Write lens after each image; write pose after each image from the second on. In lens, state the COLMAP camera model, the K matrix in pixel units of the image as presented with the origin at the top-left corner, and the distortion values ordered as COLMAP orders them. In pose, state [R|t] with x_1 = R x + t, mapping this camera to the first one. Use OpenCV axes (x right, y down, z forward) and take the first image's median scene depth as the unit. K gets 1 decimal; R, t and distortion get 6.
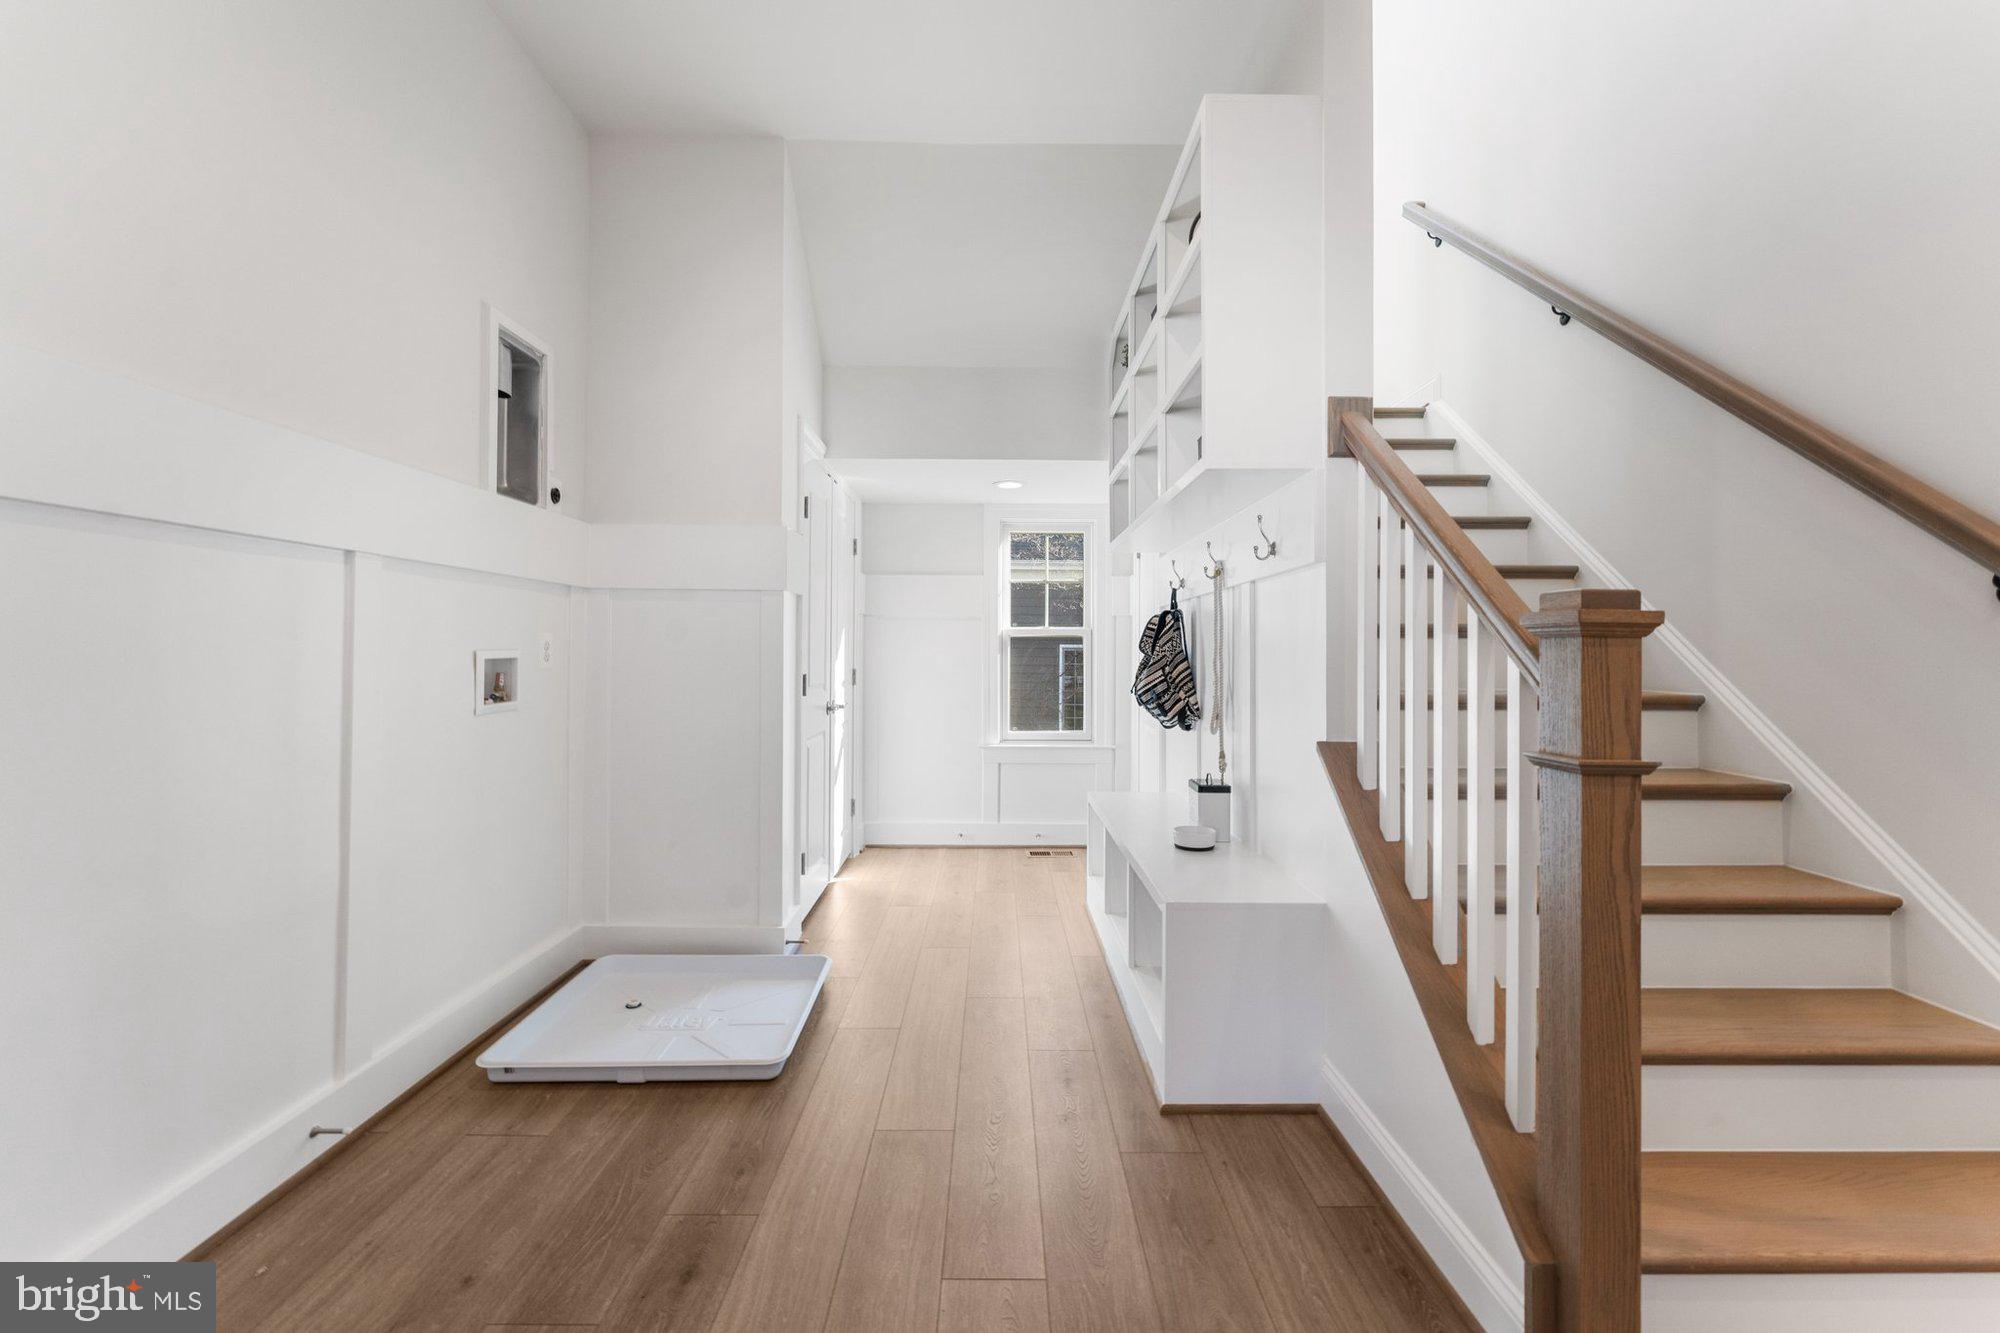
lens RADIAL K [[810.4, 0, 1002.2], [0, 810.4, 642.2], [0, 0, 1]] dist [-0.000189, 0.000798]
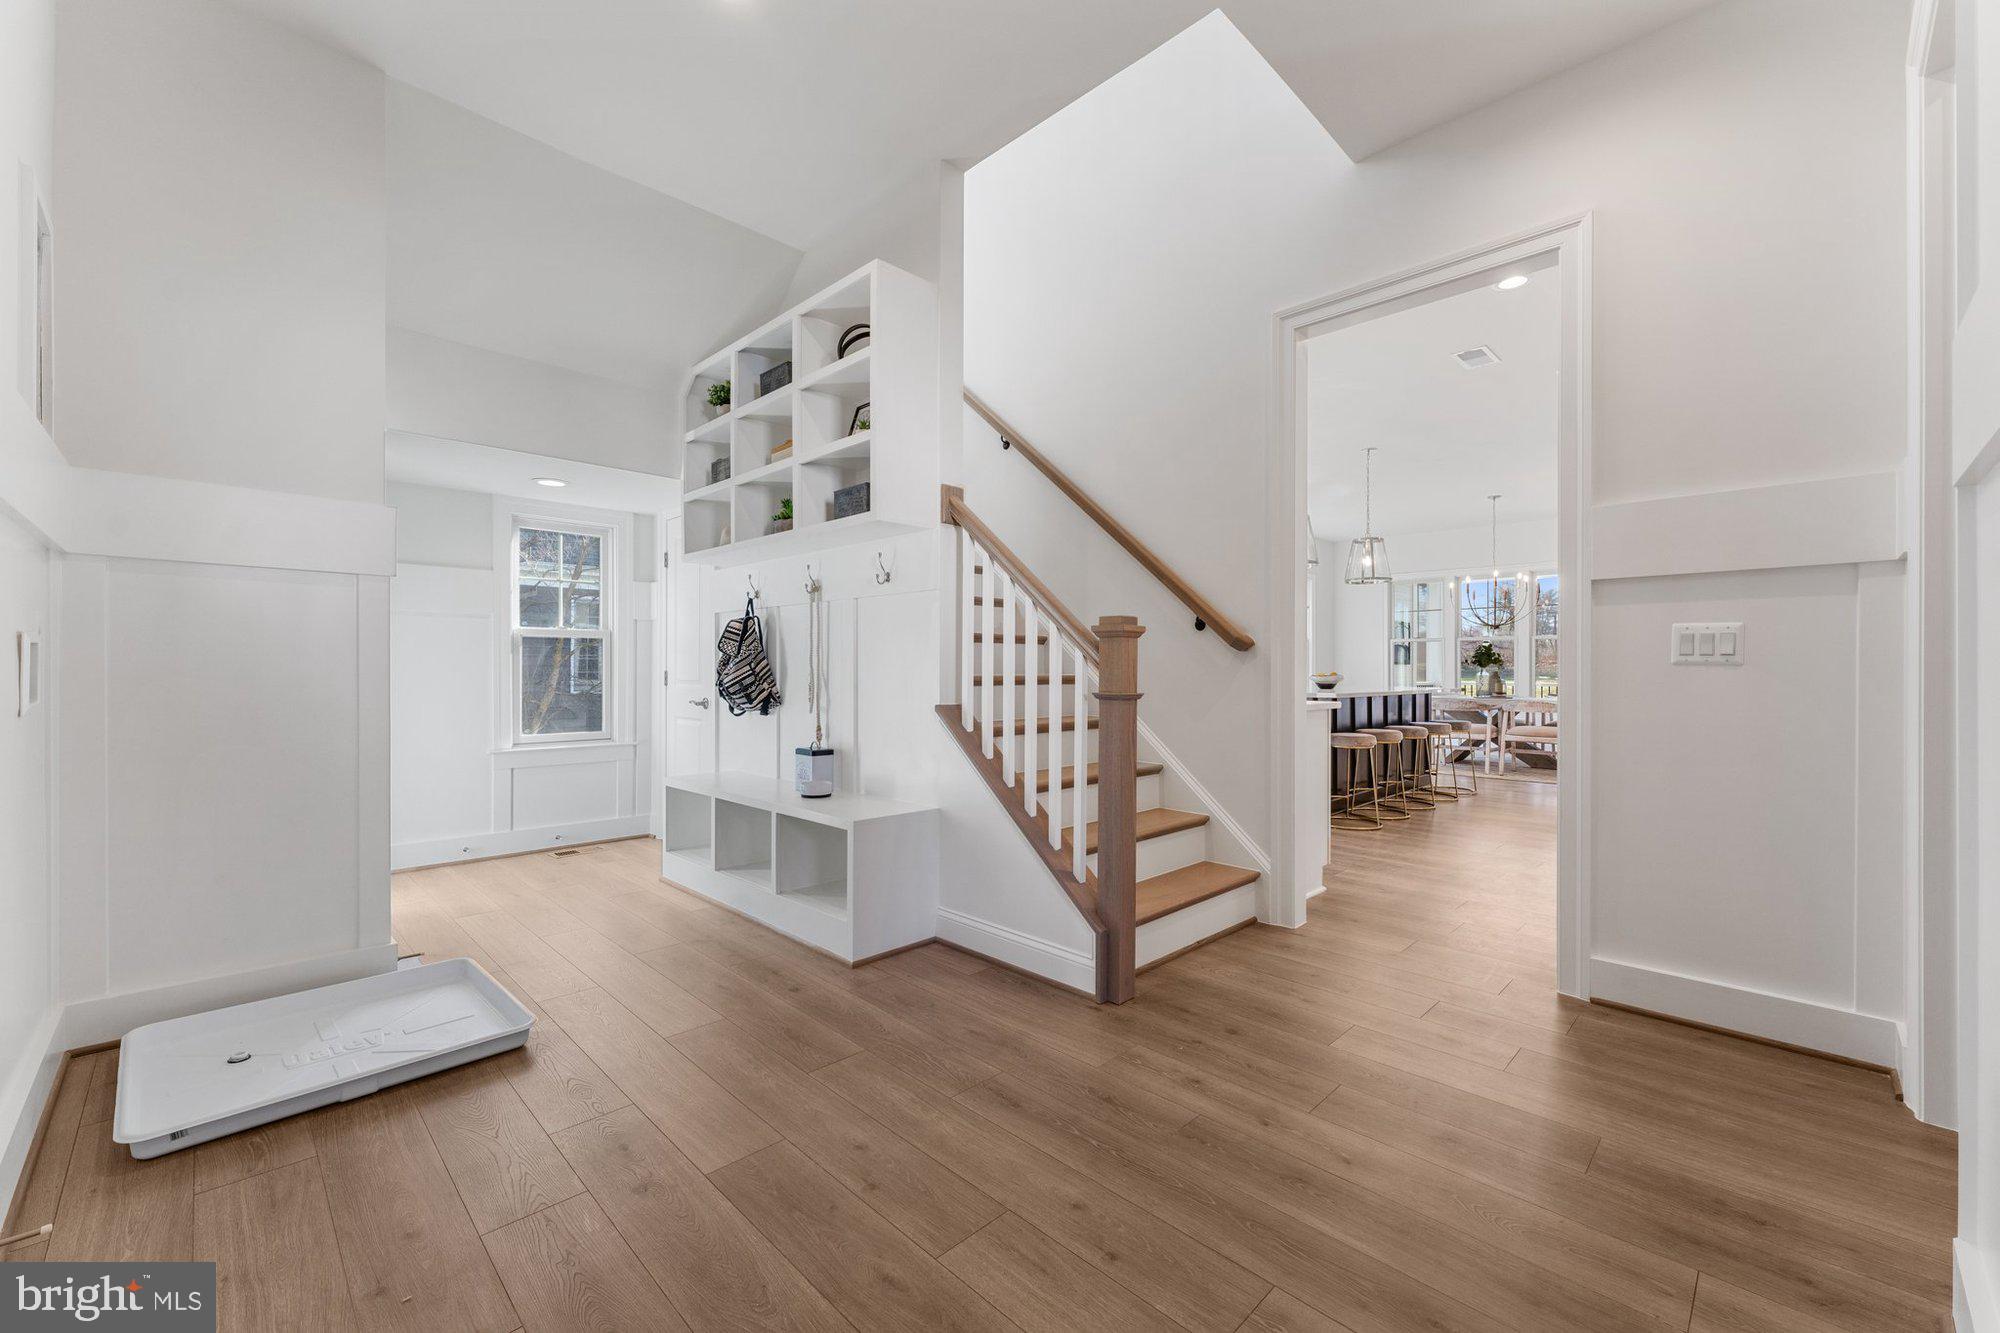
lens RADIAL K [[810.4, 0, 990.4], [0, 810.4, 668.1], [0, 0, 1]] dist [-0.000189, 0.000798]
pose [[0.713621, -0.001676, 0.700530, -0.394132], [-0.009352, 0.999885, 0.011918, 0.020062], [-0.700469, -0.015056, 0.713524, -0.114486]]
